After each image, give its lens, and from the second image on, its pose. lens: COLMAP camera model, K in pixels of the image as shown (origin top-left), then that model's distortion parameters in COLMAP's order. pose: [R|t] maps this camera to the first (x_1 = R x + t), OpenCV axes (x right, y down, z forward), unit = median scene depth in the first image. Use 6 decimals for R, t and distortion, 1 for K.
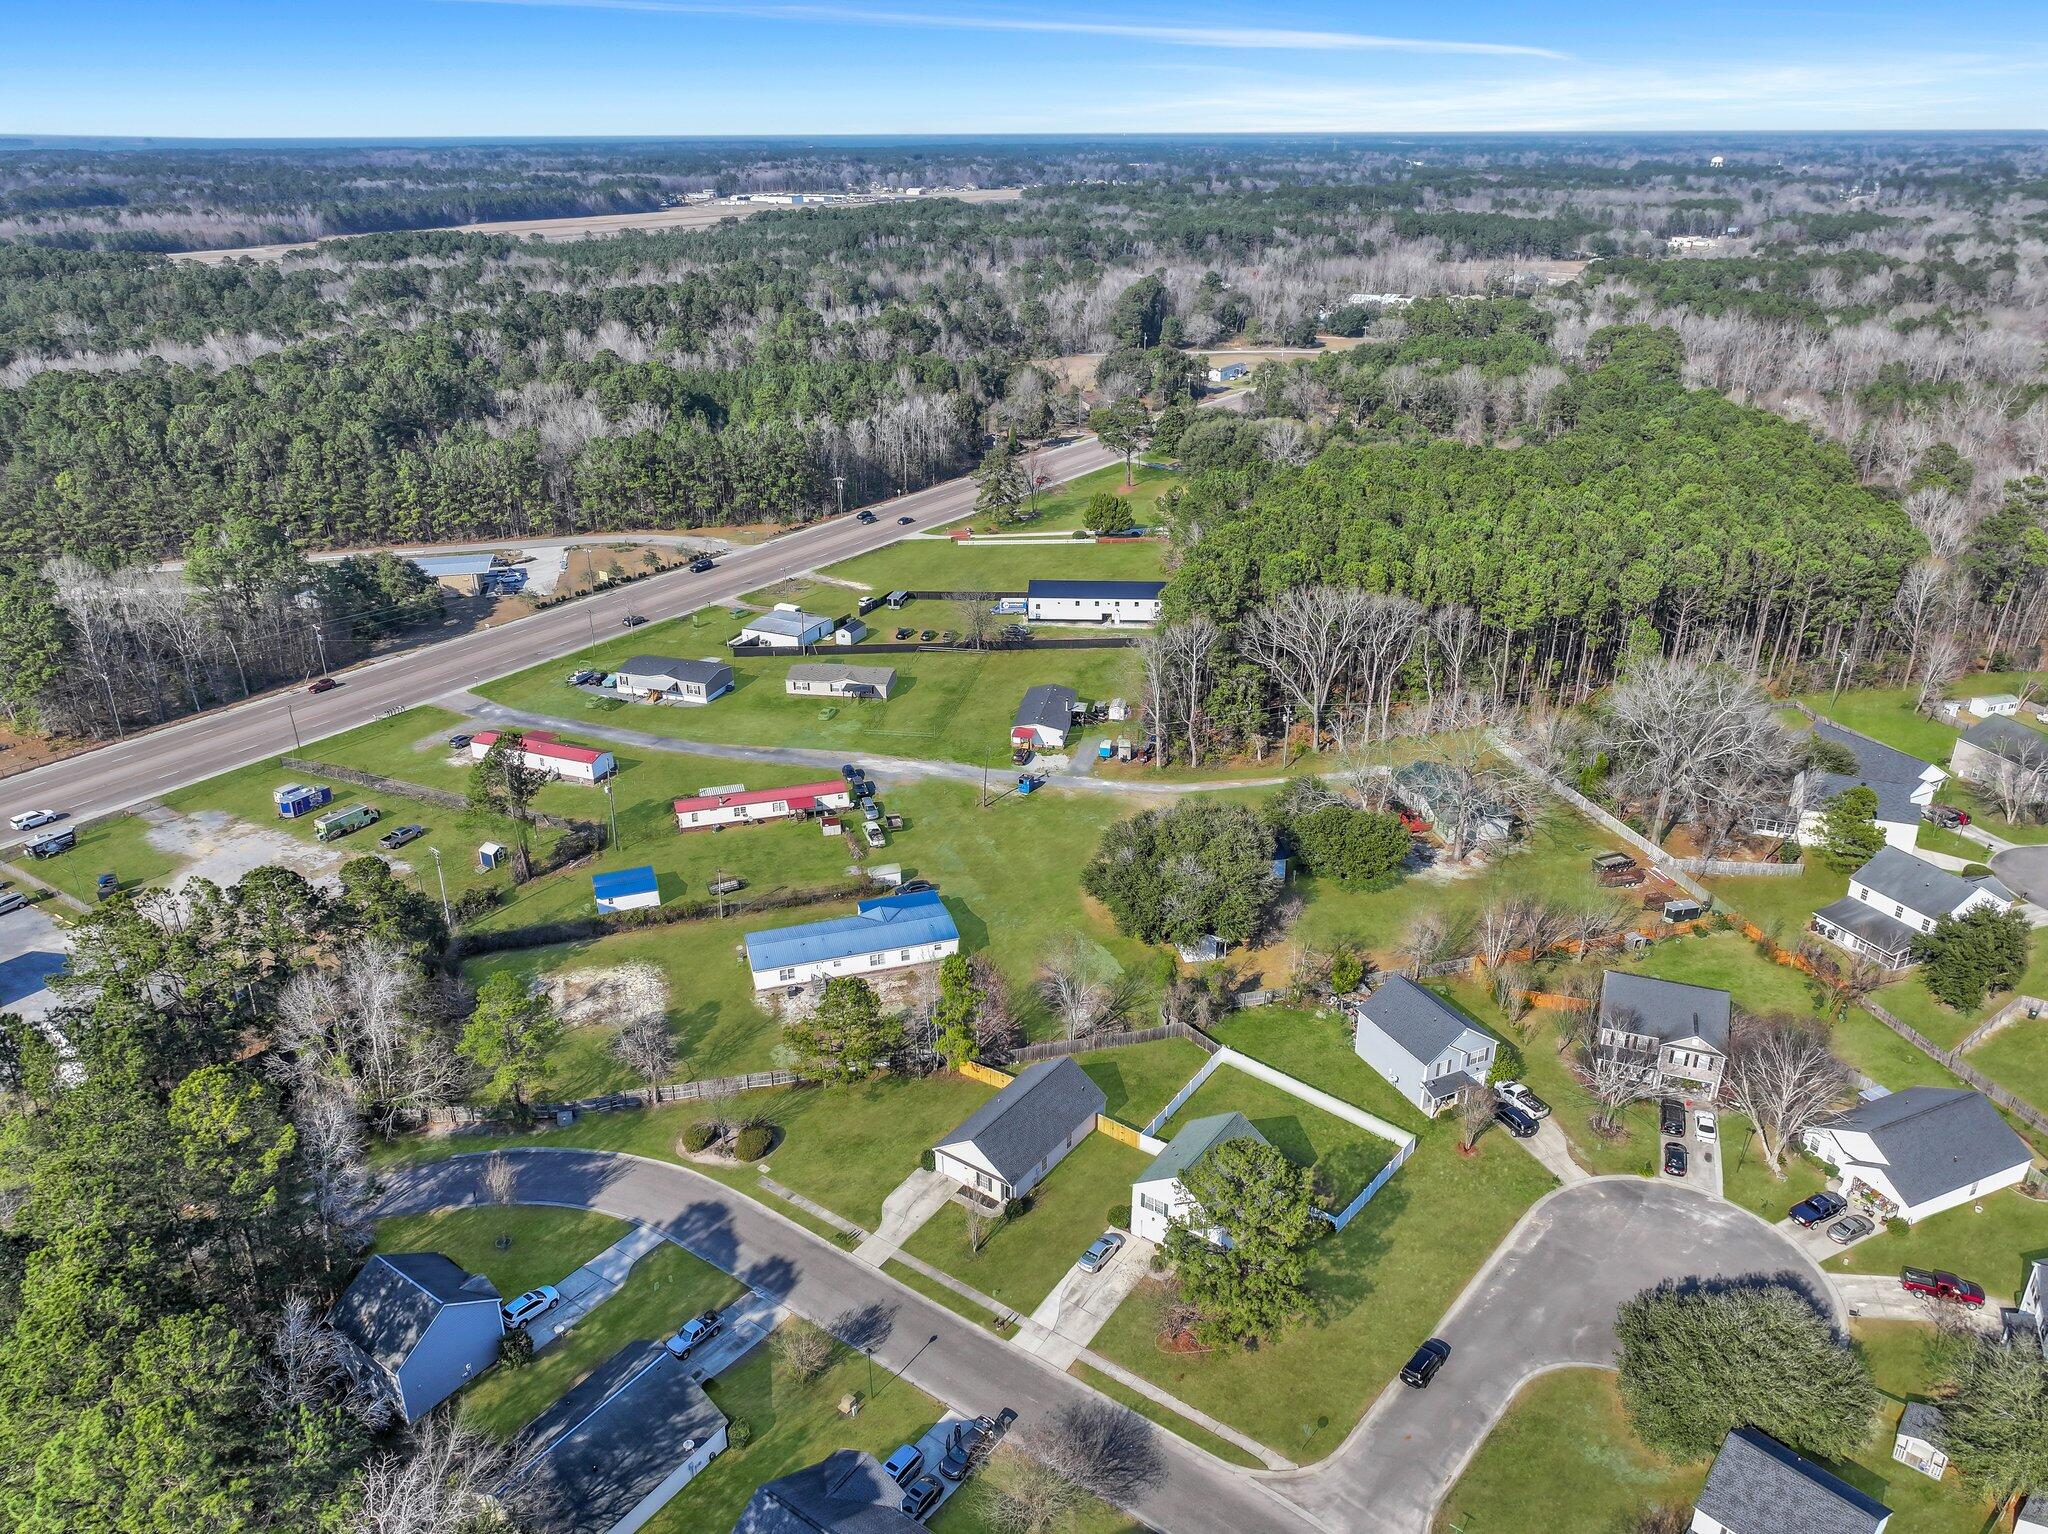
lens RADIAL K [[1431.3, 0, 1037.1], [0, 1431.3, 765.3], [0, 0, 1]] dist [0.001510, 0.011000]
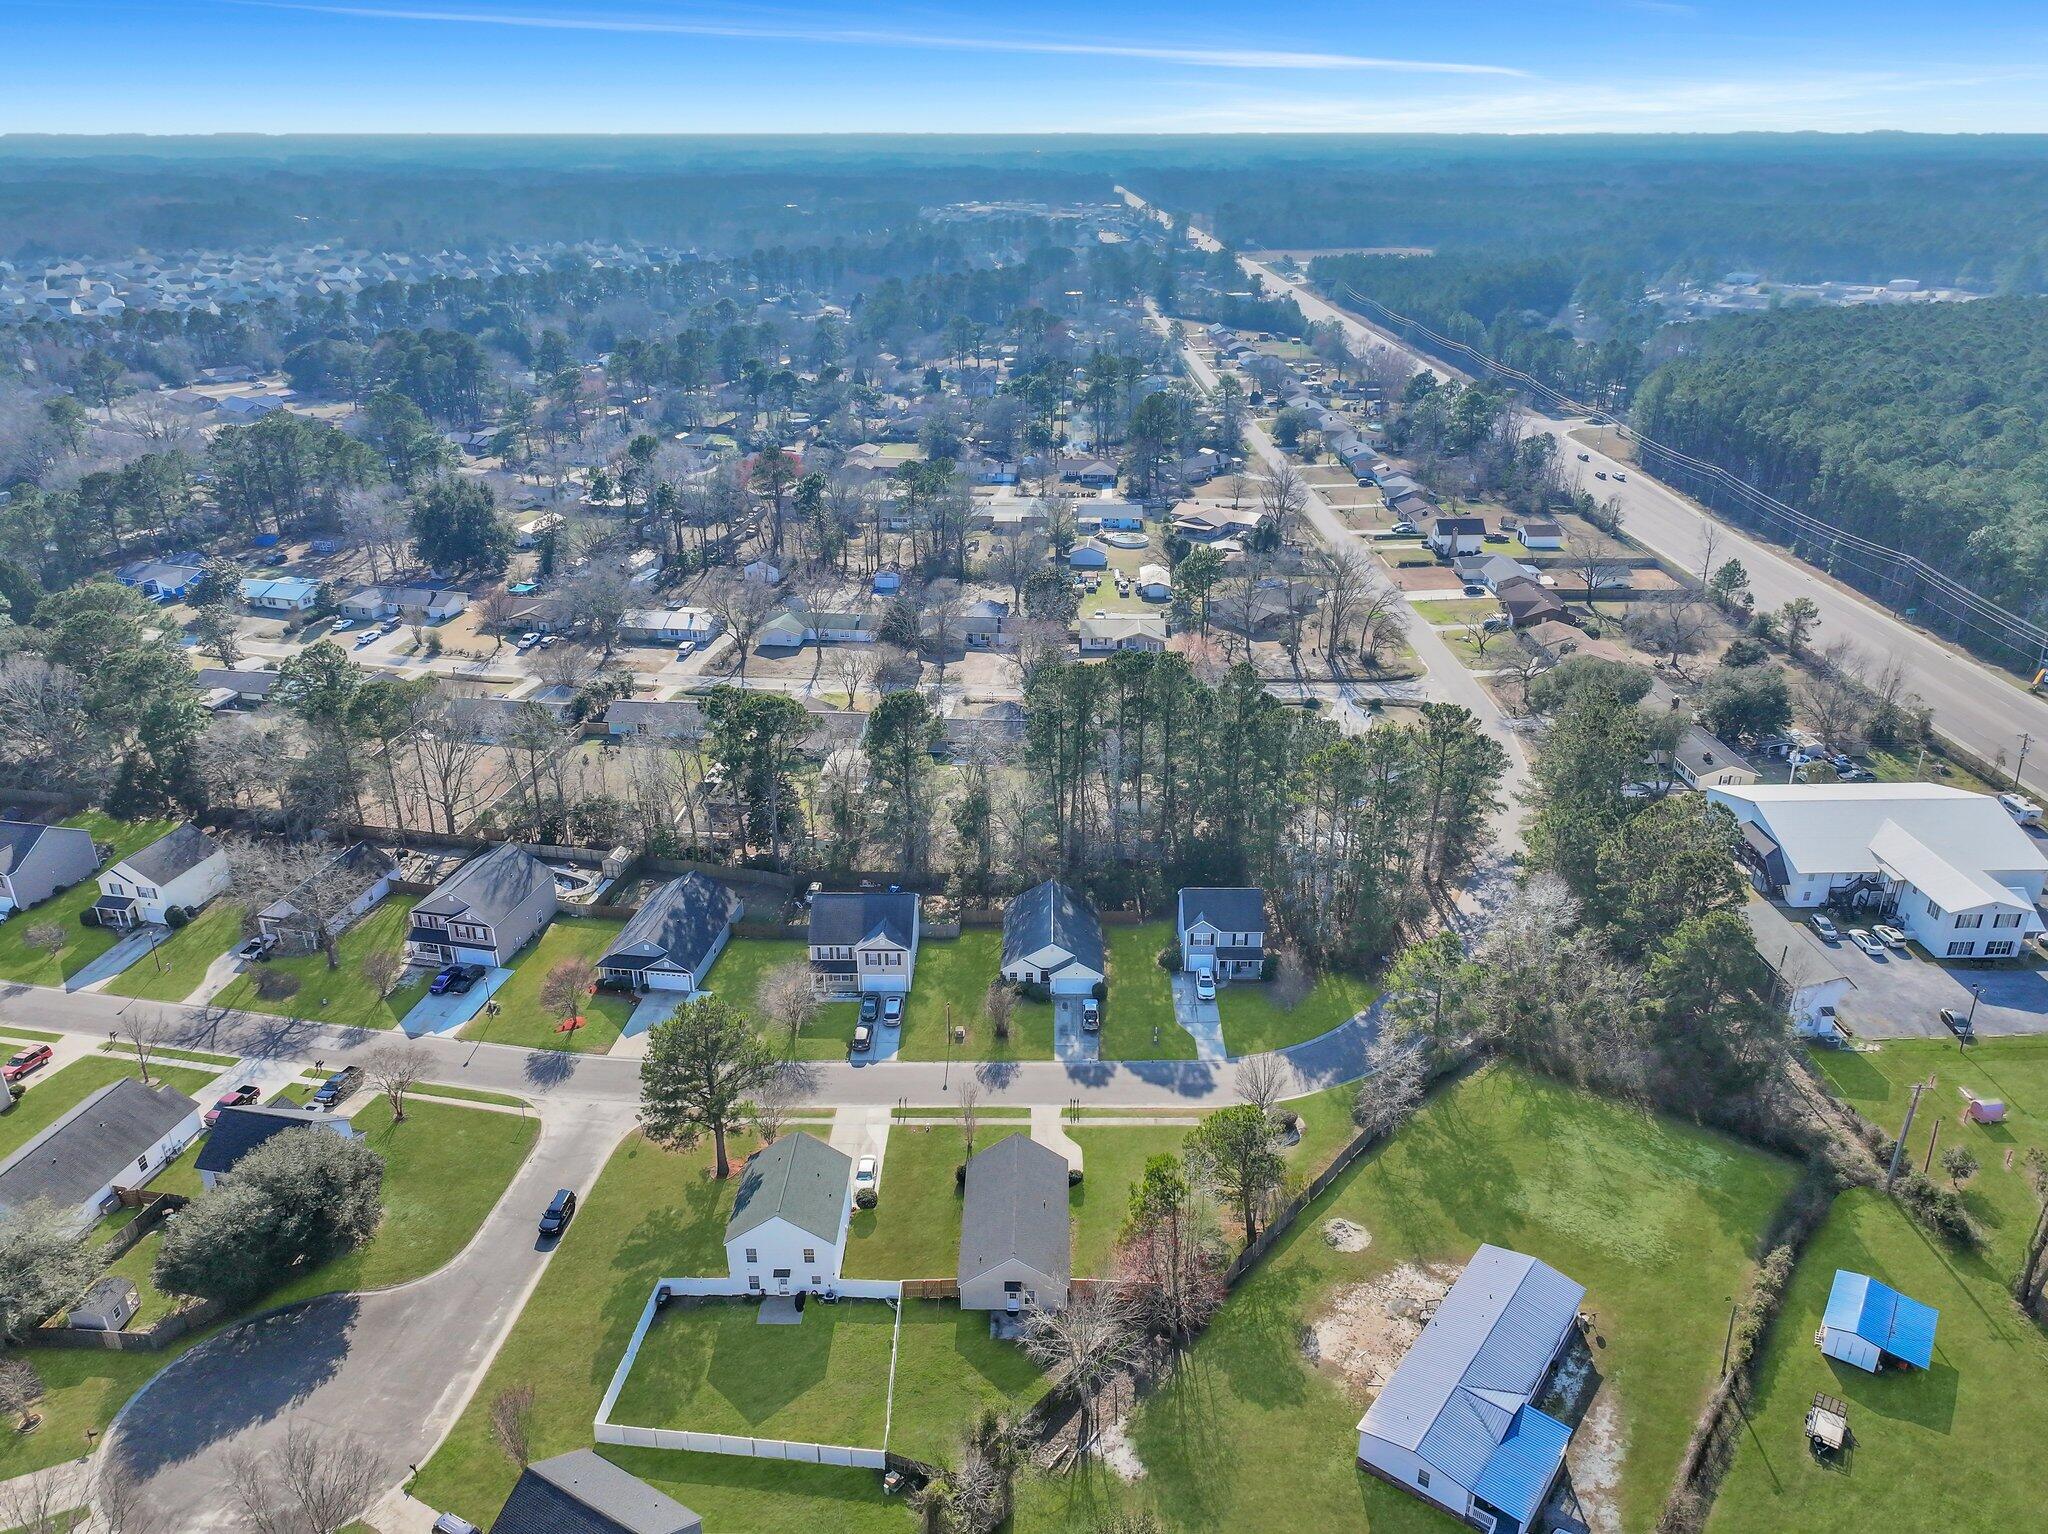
lens RADIAL K [[1431.3, 0, 1027.5], [0, 1431.3, 751.5], [0, 0, 1]] dist [0.001510, 0.011000]
pose [[-0.824274, 0.228273, -0.518135, 0.240804], [-0.225426, 0.707150, 0.670165, -0.357373], [0.519380, 0.669201, -0.531427, 0.800436]]
